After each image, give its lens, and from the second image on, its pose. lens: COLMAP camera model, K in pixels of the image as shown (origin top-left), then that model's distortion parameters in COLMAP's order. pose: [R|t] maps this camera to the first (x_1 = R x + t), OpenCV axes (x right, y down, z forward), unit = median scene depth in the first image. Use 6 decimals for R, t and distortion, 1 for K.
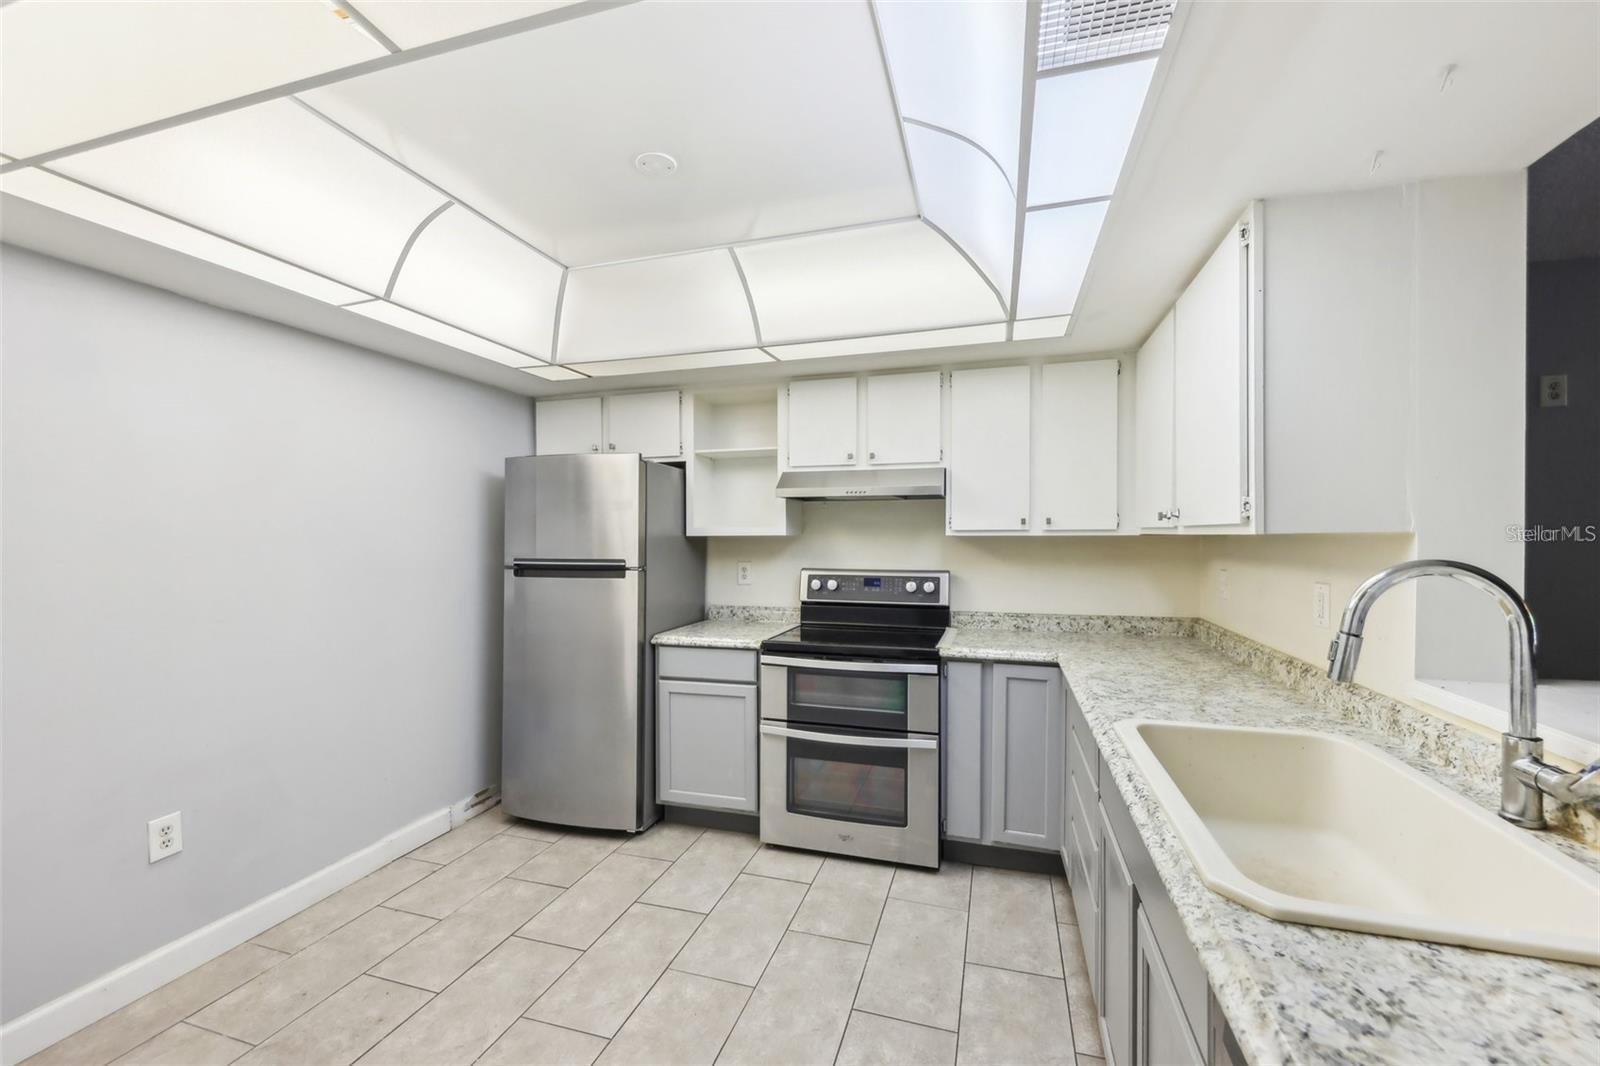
lens RADIAL K [[636.7, 0, 791.4], [0, 636.7, 539.0], [0, 0, 1]] dist [0.009605, -0.000654]
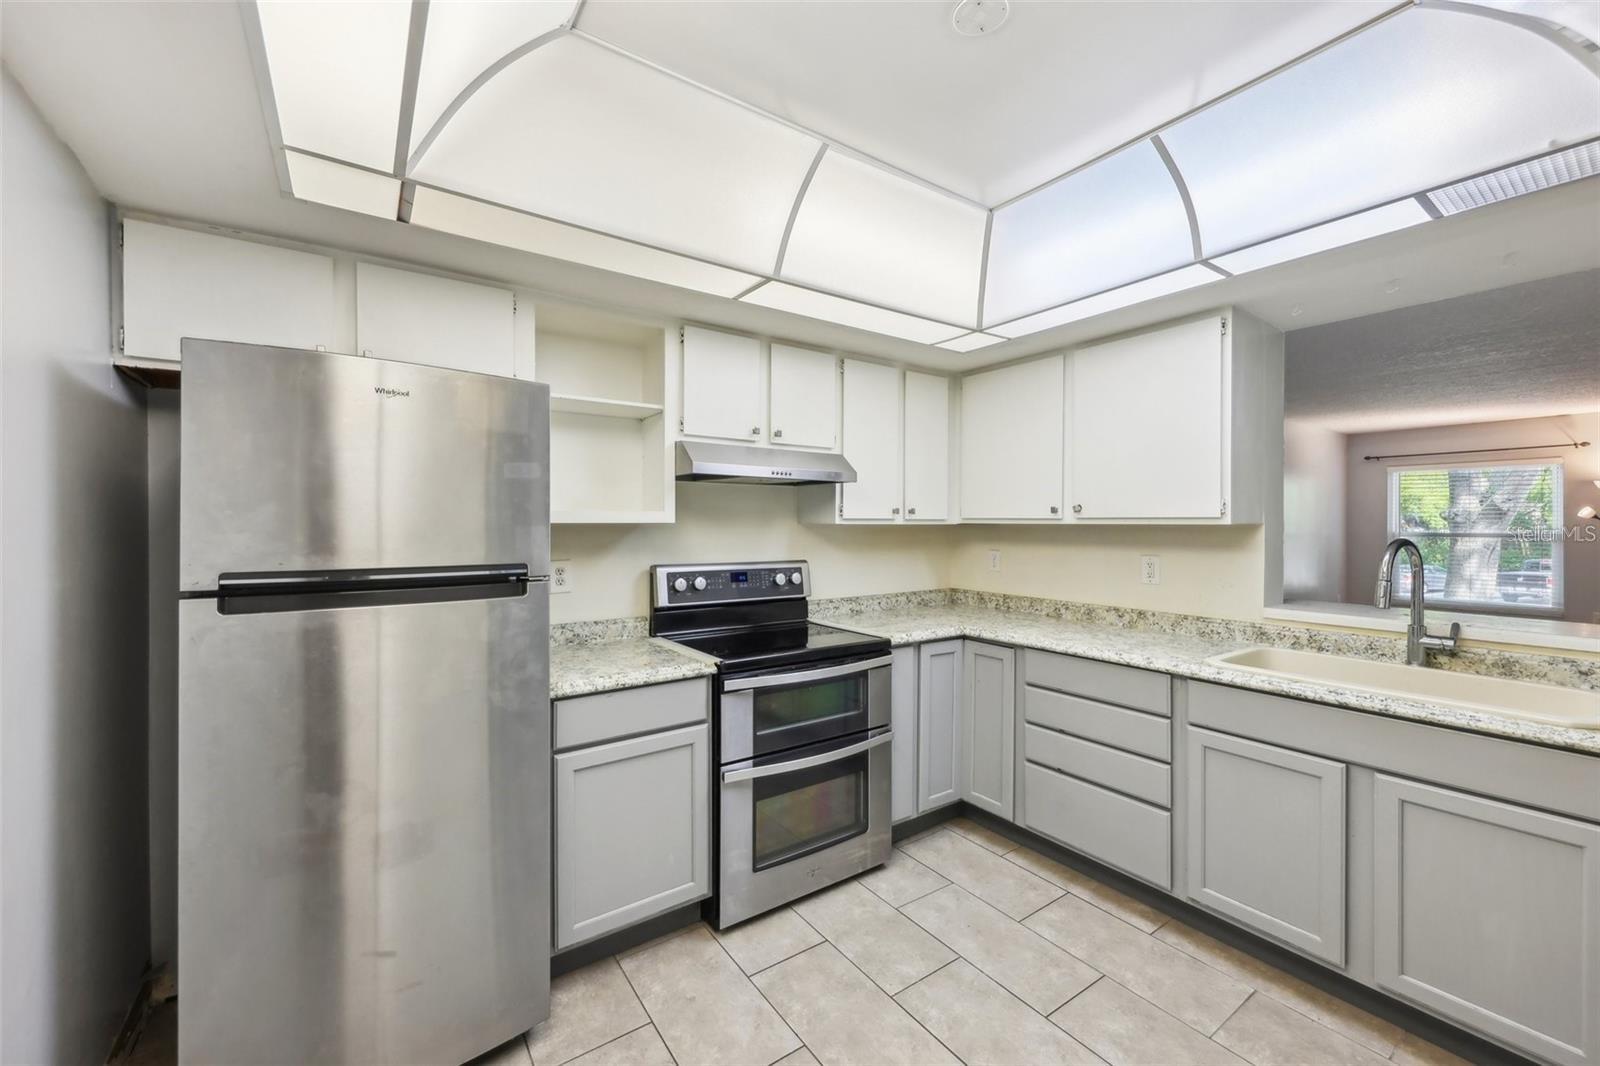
lens RADIAL K [[636.7, 0, 792.1], [0, 636.7, 525.7], [0, 0, 1]] dist [0.009605, -0.000654]
pose [[0.617383, 0.000950, 0.786662, -0.573409], [0.001482, 0.999996, -0.002370, -0.000287], [-0.786661, 0.002629, 0.617380, 0.451654]]
